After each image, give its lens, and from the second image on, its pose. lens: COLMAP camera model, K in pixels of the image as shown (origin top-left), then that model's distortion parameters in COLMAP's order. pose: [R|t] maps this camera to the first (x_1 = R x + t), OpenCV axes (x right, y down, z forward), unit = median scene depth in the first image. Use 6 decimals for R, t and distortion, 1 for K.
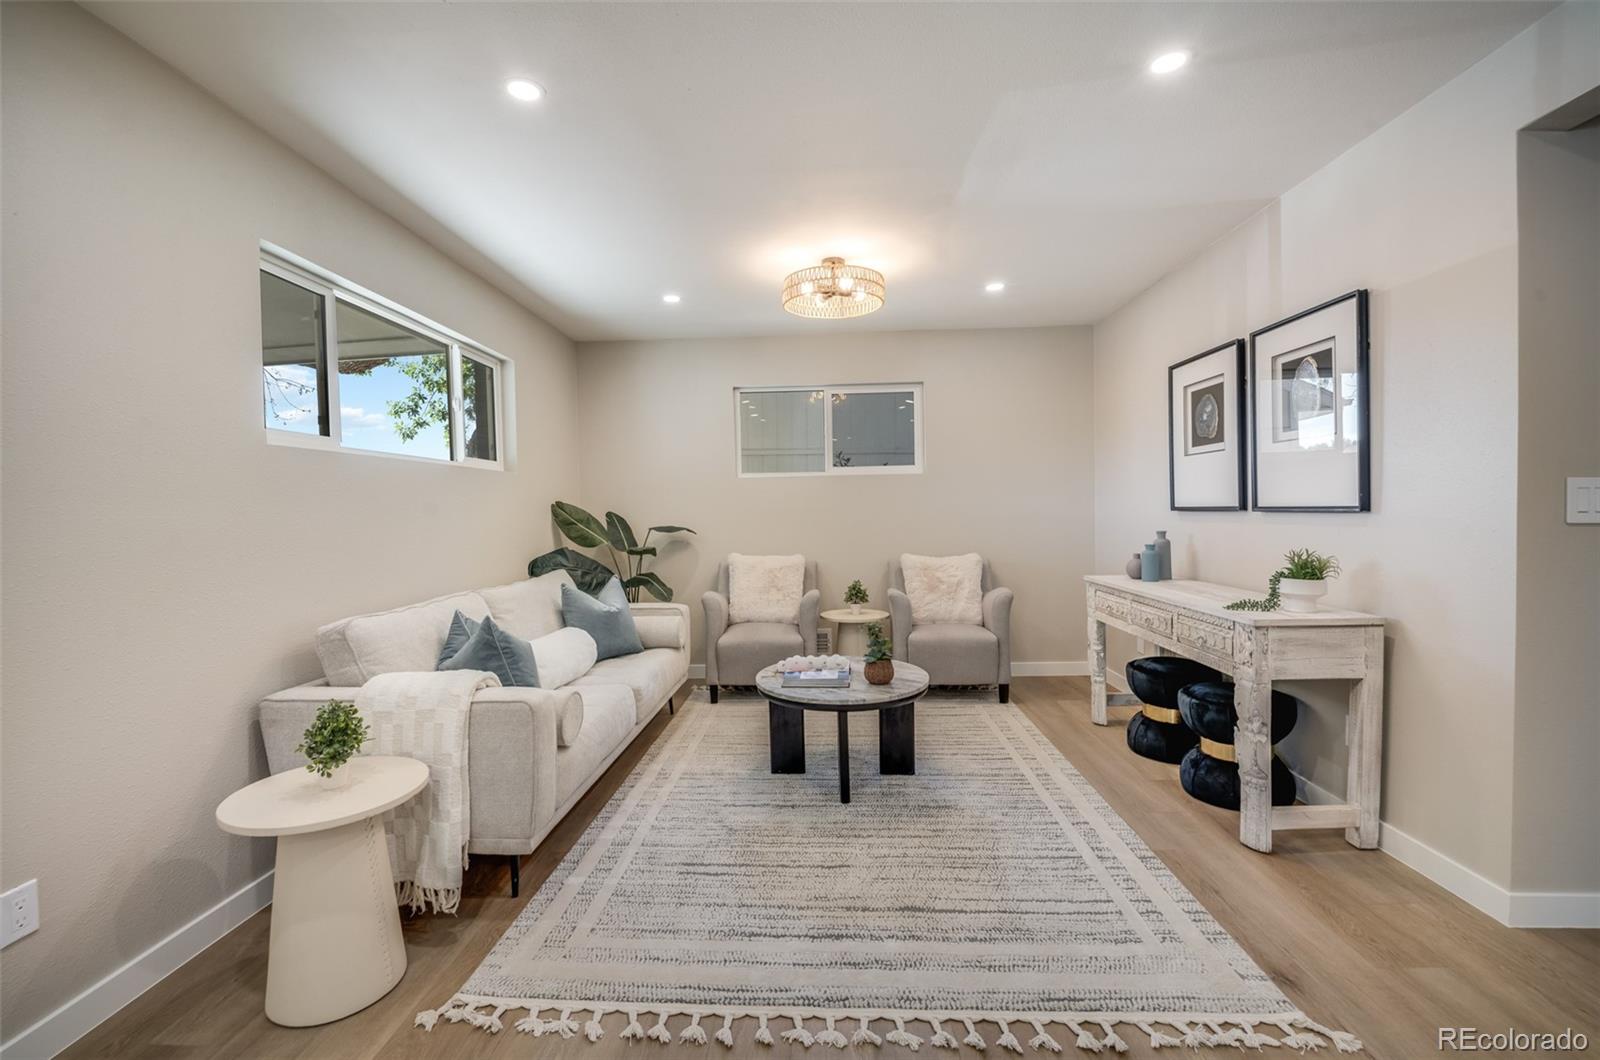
lens RADIAL K [[678.5, 0, 801.4], [0, 678.5, 526.6], [0, 0, 1]] dist [0.013318, -0.019914]
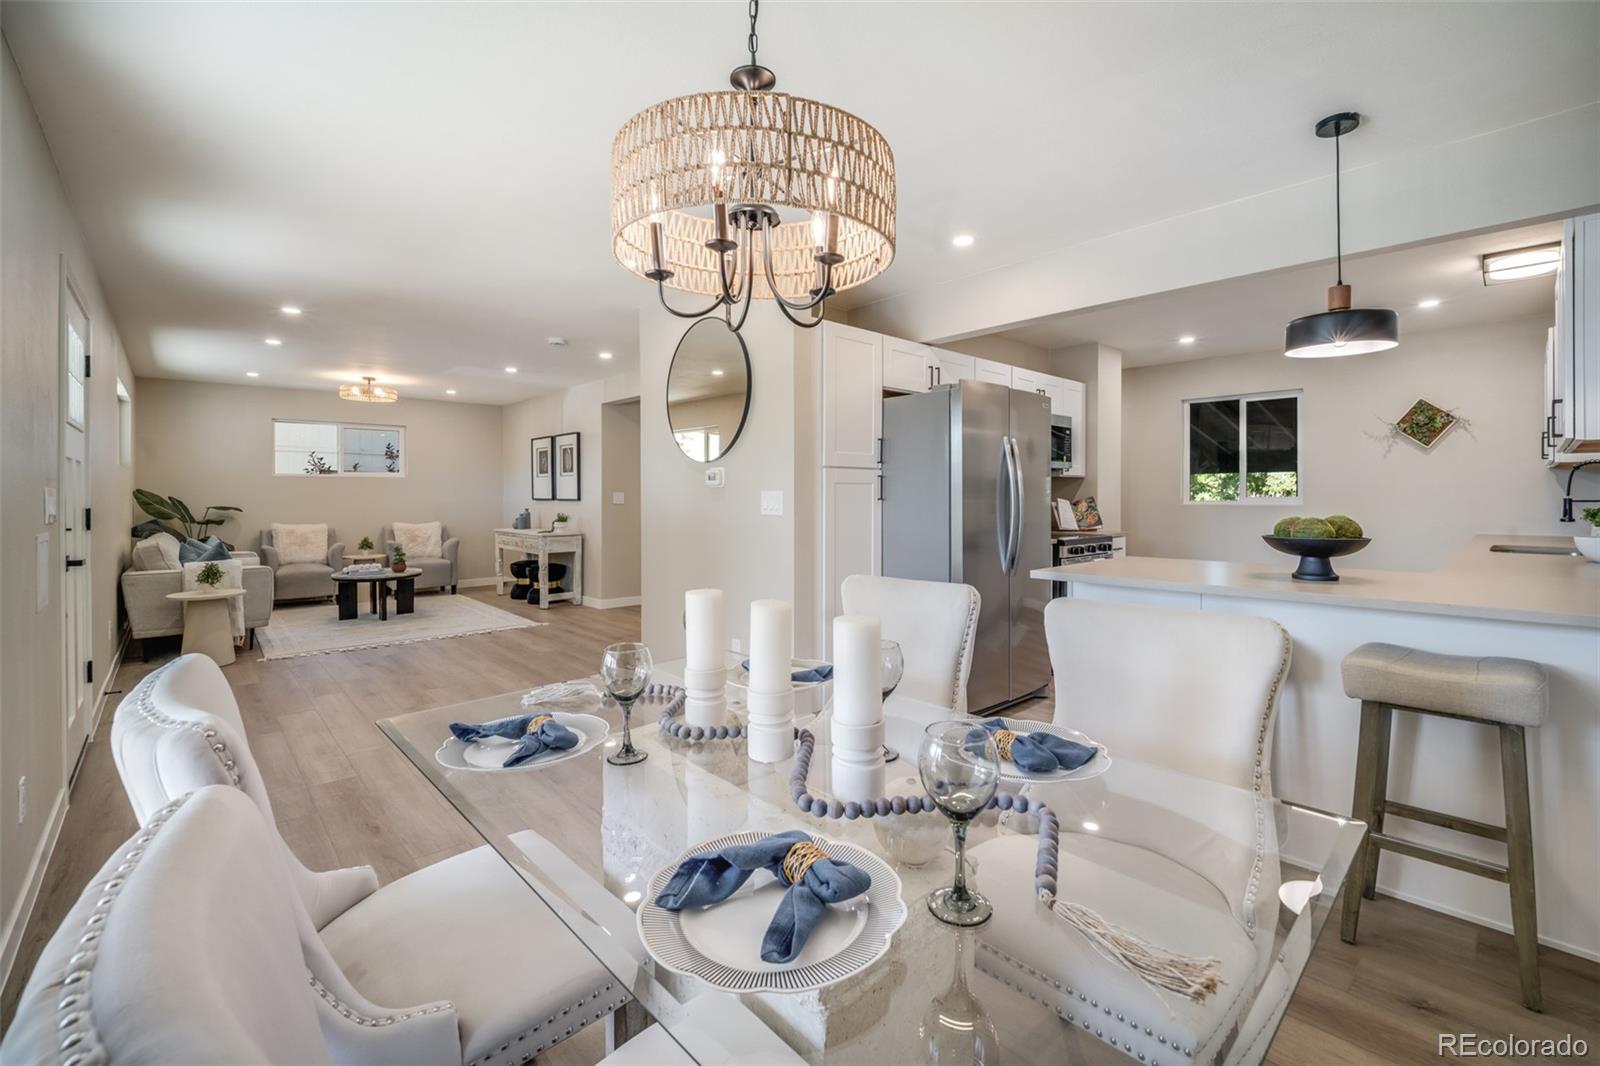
lens RADIAL K [[670.5, 0, 828.3], [0, 670.5, 496.6], [0, 0, 1]] dist [-0.026615, -0.000366]
pose [[0.686292, 0.017111, 0.727125, -0.572379], [0.007025, 0.999521, -0.030151, 0.054463], [-0.727292, 0.025800, 0.685843, -1.766942]]
